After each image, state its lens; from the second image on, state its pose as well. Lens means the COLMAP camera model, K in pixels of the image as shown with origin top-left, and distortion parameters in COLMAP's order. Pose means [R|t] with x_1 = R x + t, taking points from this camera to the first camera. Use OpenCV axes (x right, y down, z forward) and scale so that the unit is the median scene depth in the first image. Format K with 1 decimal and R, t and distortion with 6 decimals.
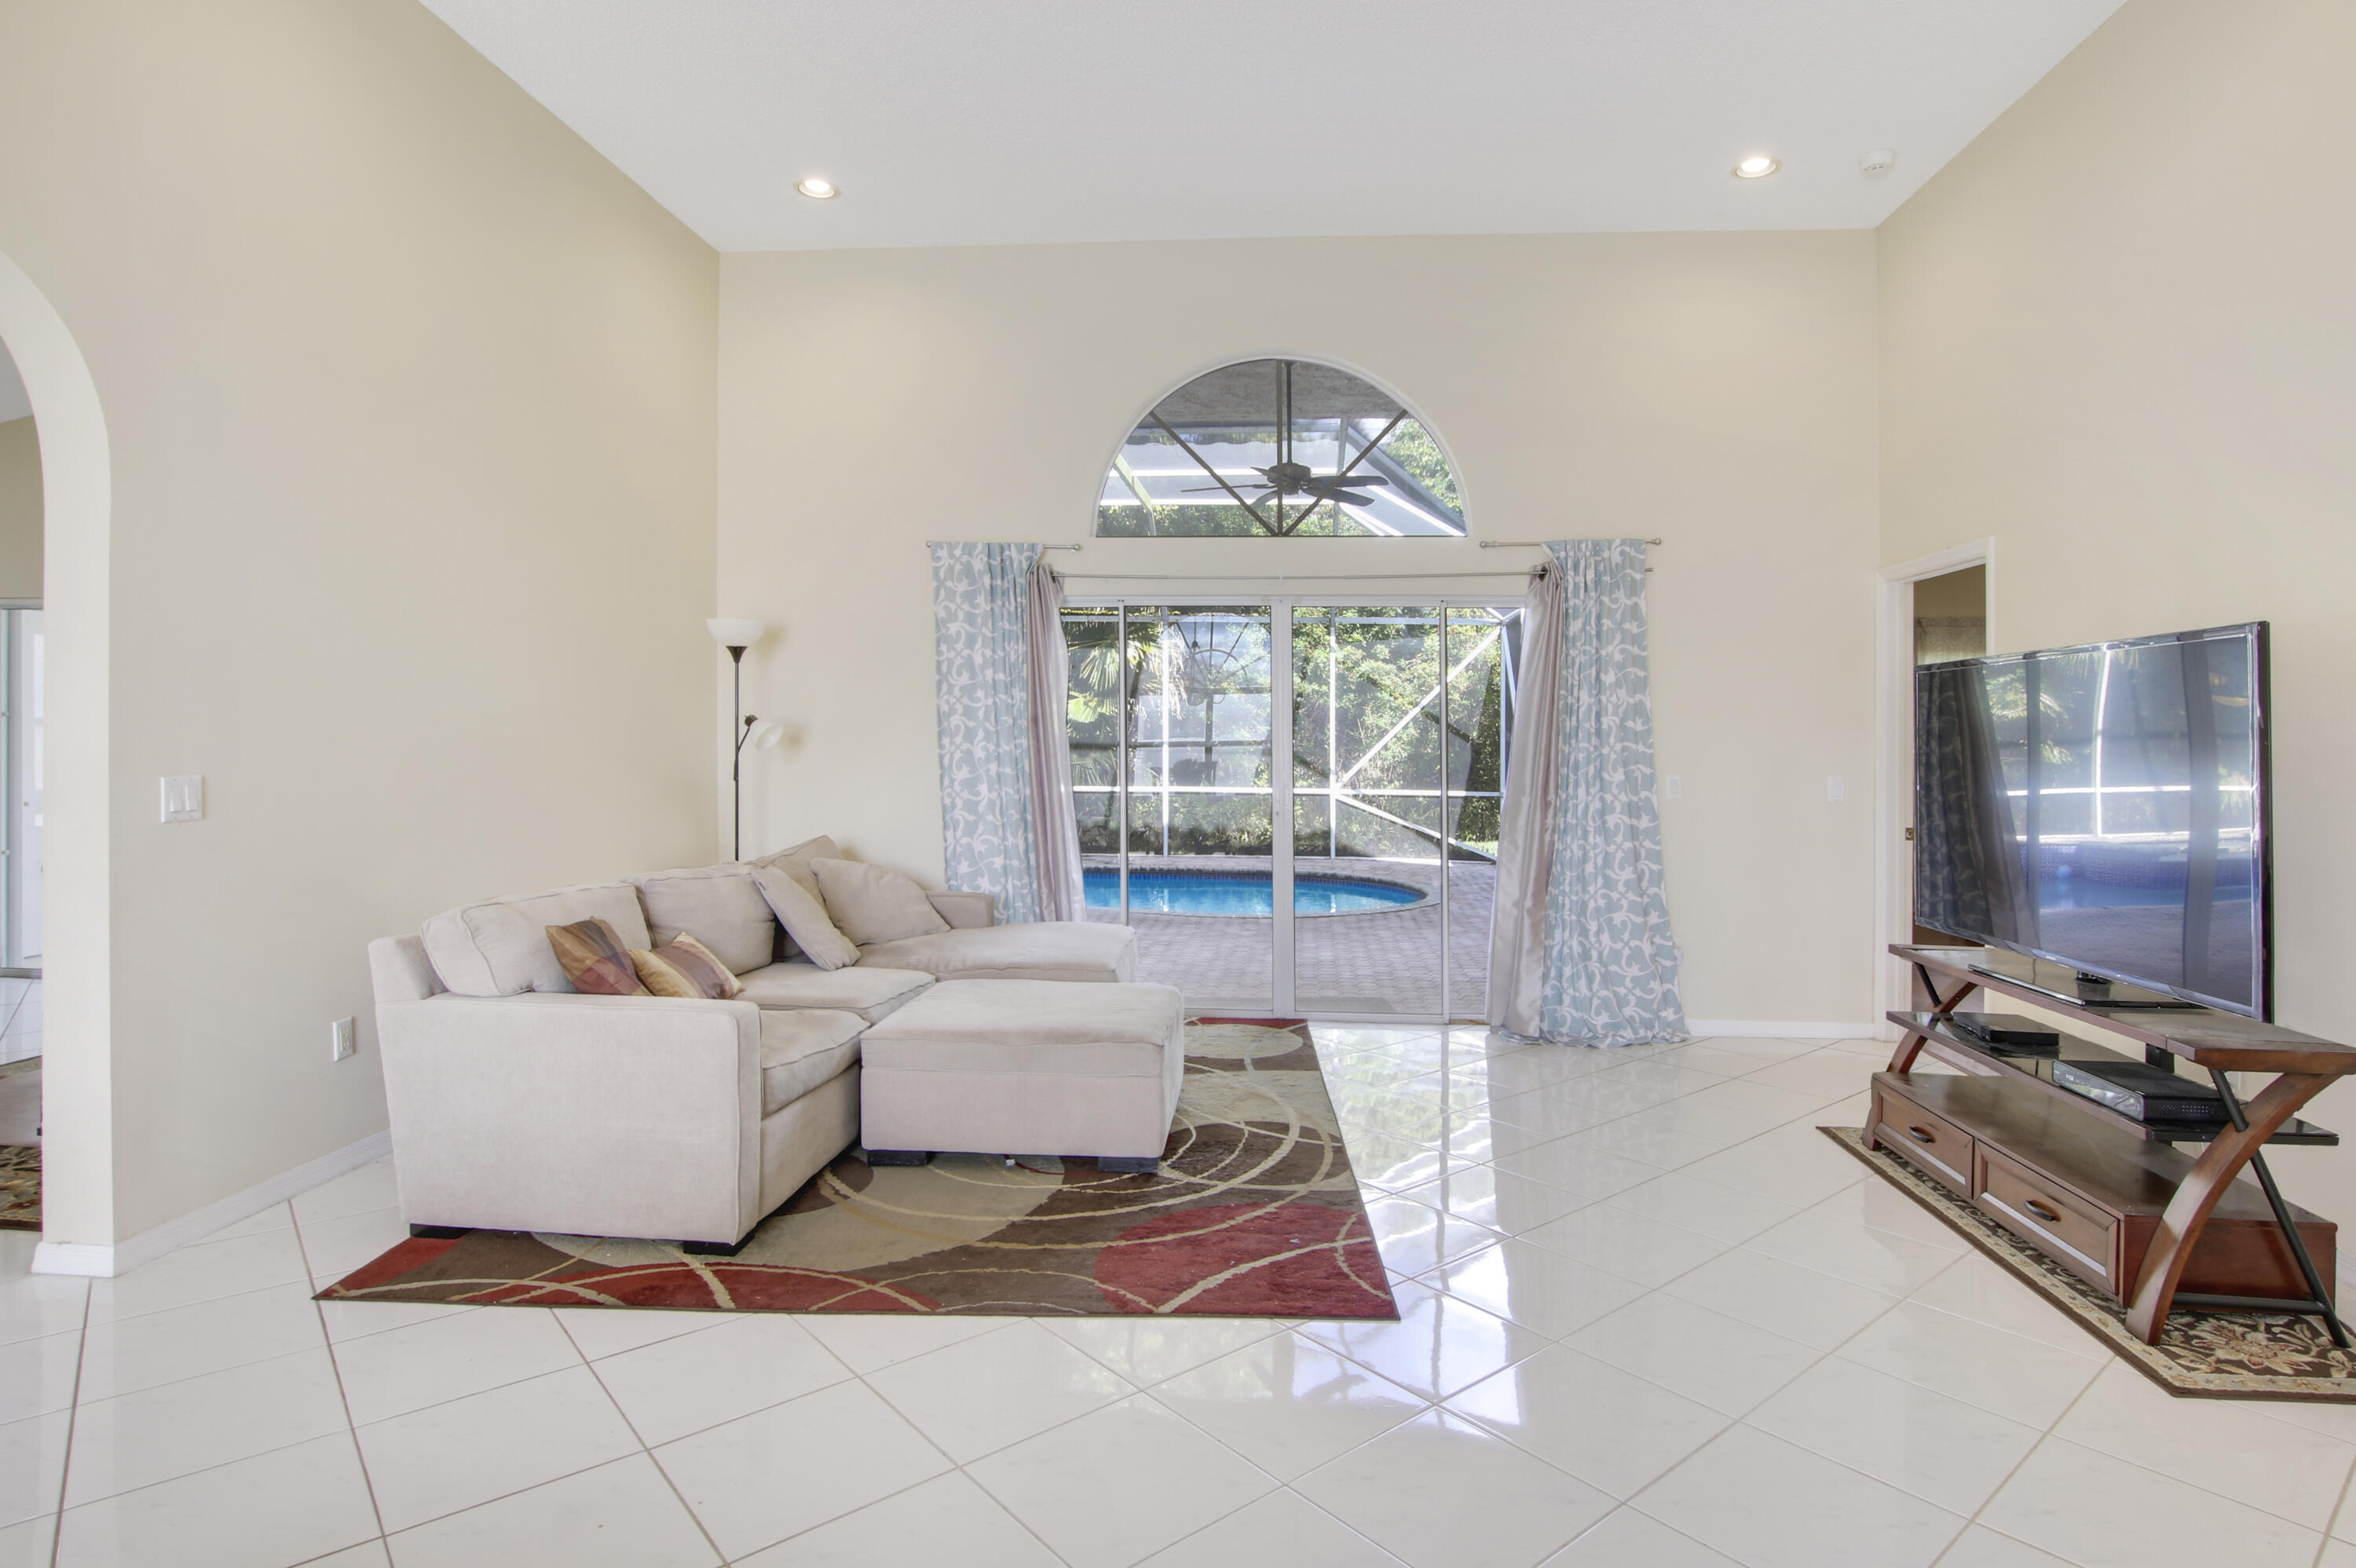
lens RADIAL K [[1250.9, 0, 1202.8], [0, 1250.9, 771.6], [0, 0, 1]] dist [-0.023689, 0.003451]
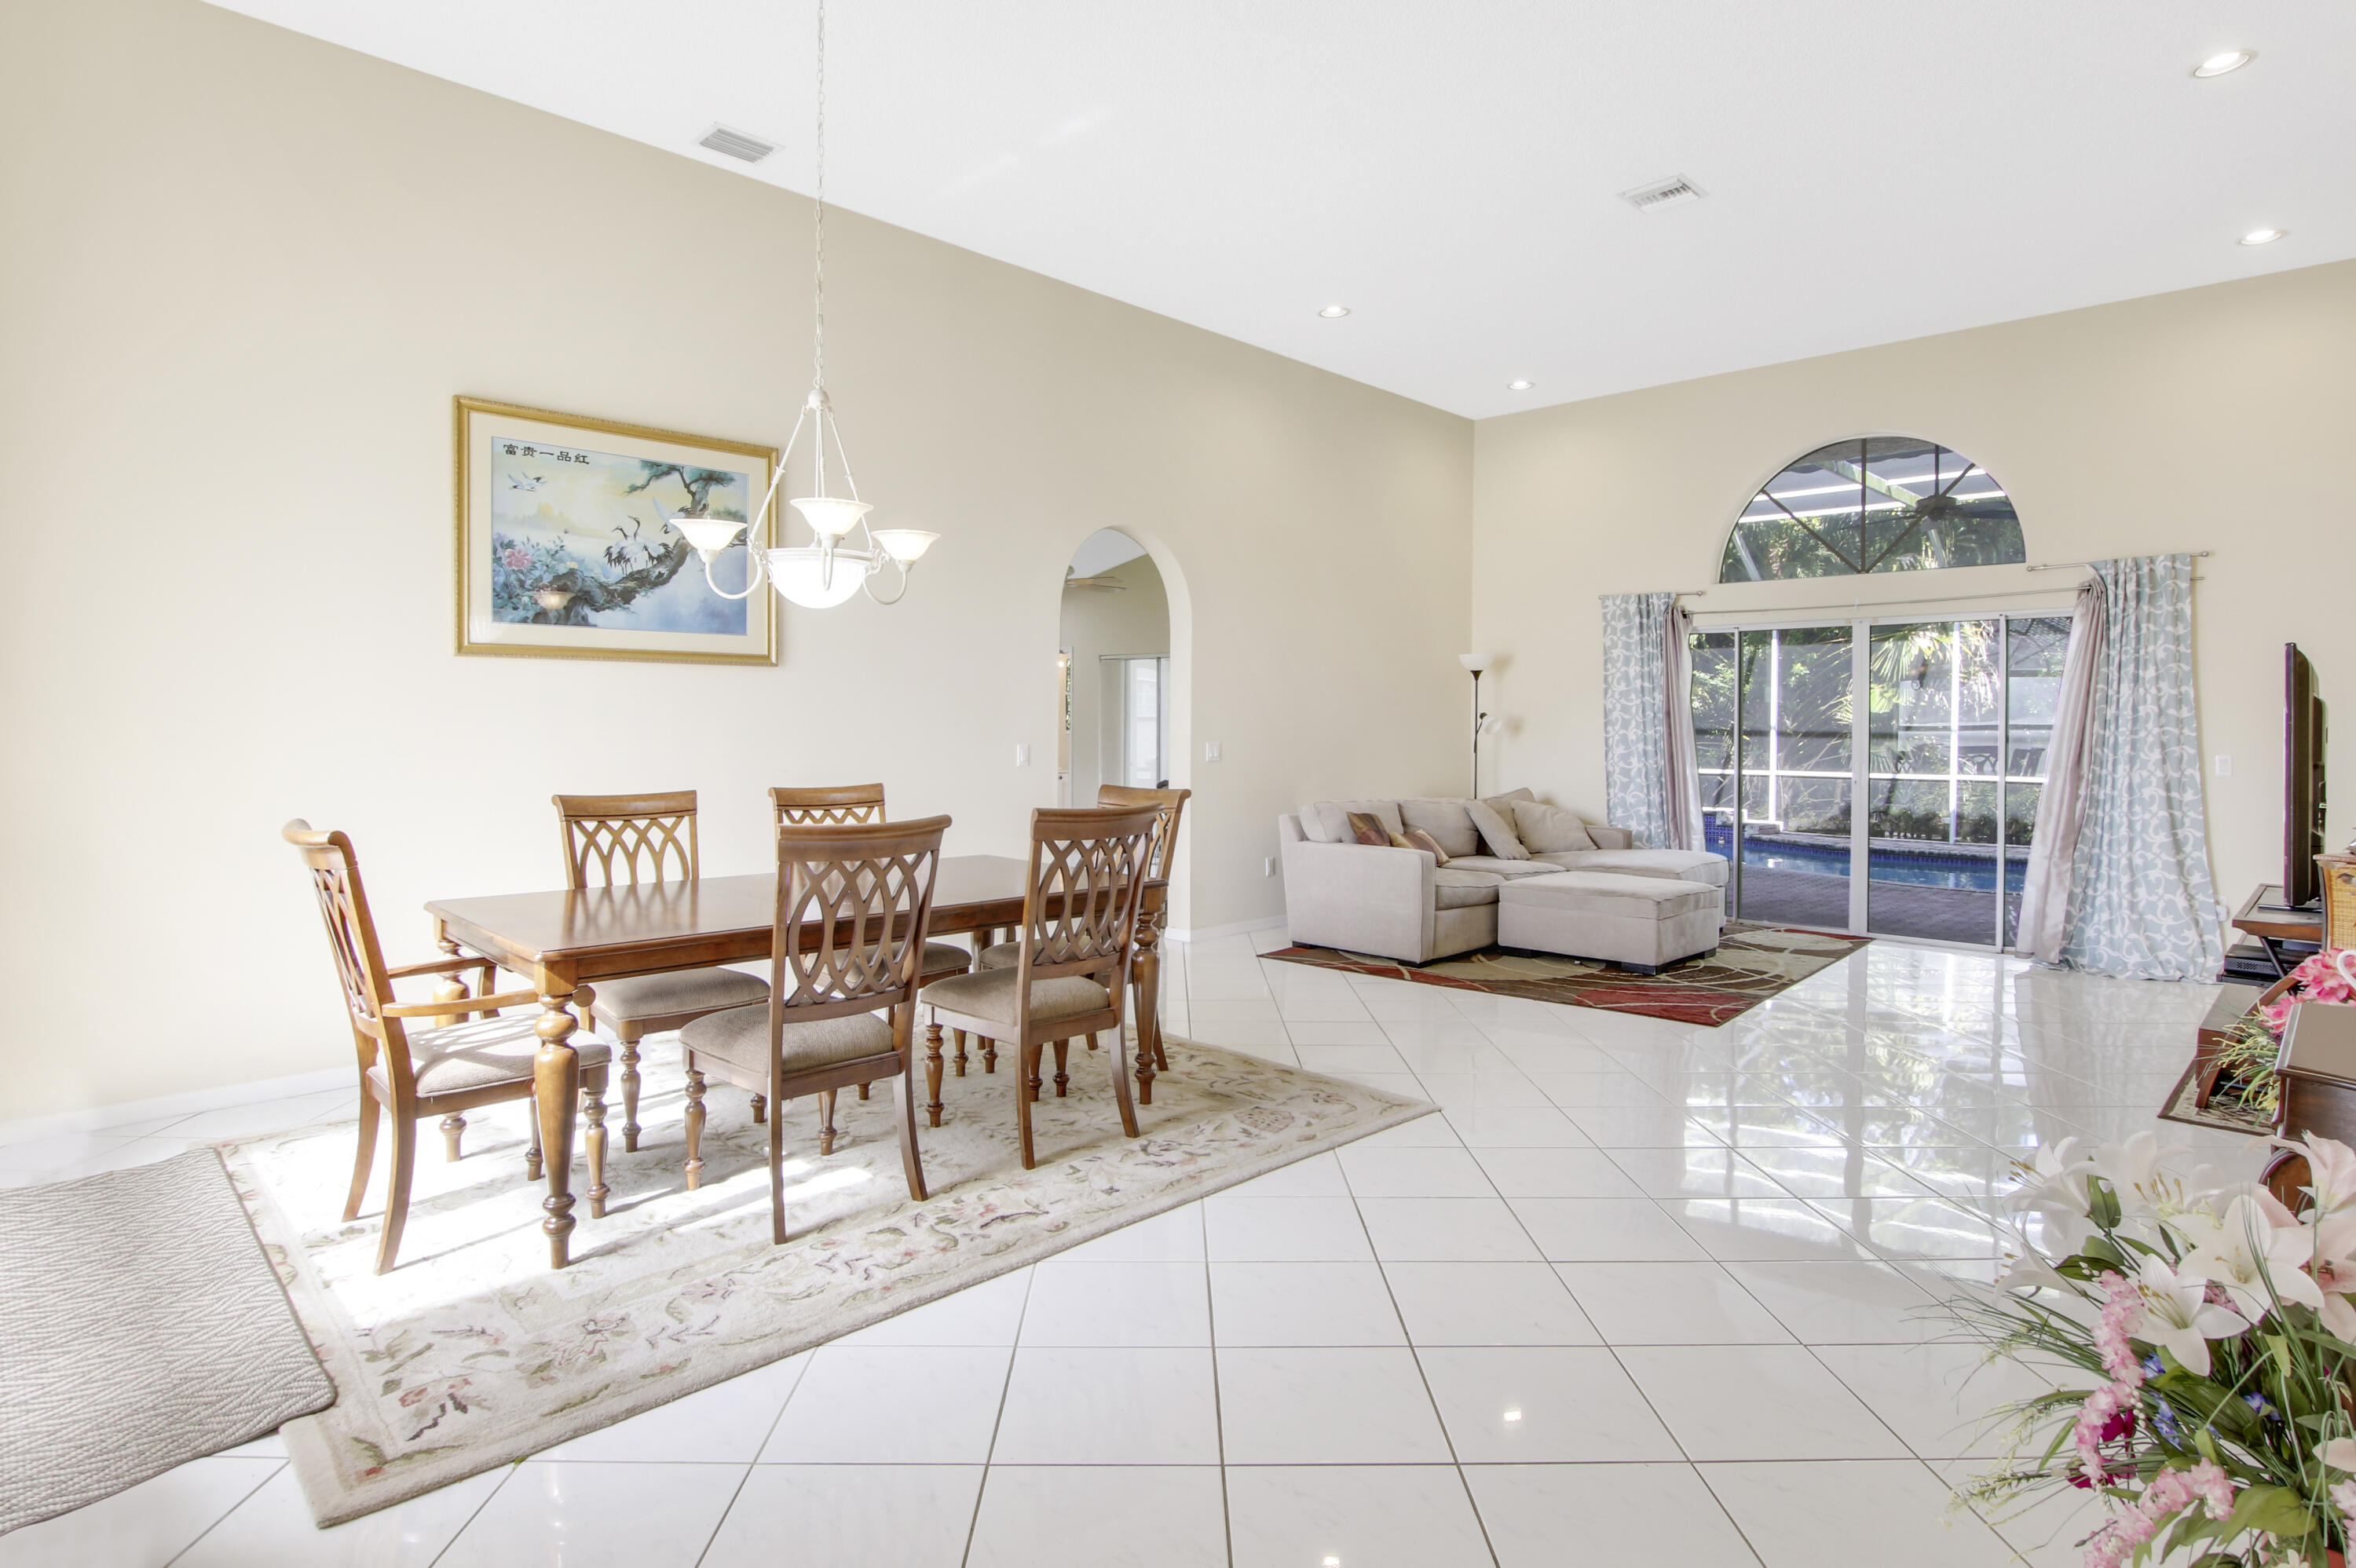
lens RADIAL K [[1250.9, 0, 1202.8], [0, 1250.9, 771.6], [0, 0, 1]] dist [-0.023689, 0.003451]
pose [[0.781304, 0.017488, -0.623906, 0.358032], [-0.013513, 0.999847, 0.011105, 0.017952], [0.624004, -0.000245, 0.781421, -0.487218]]
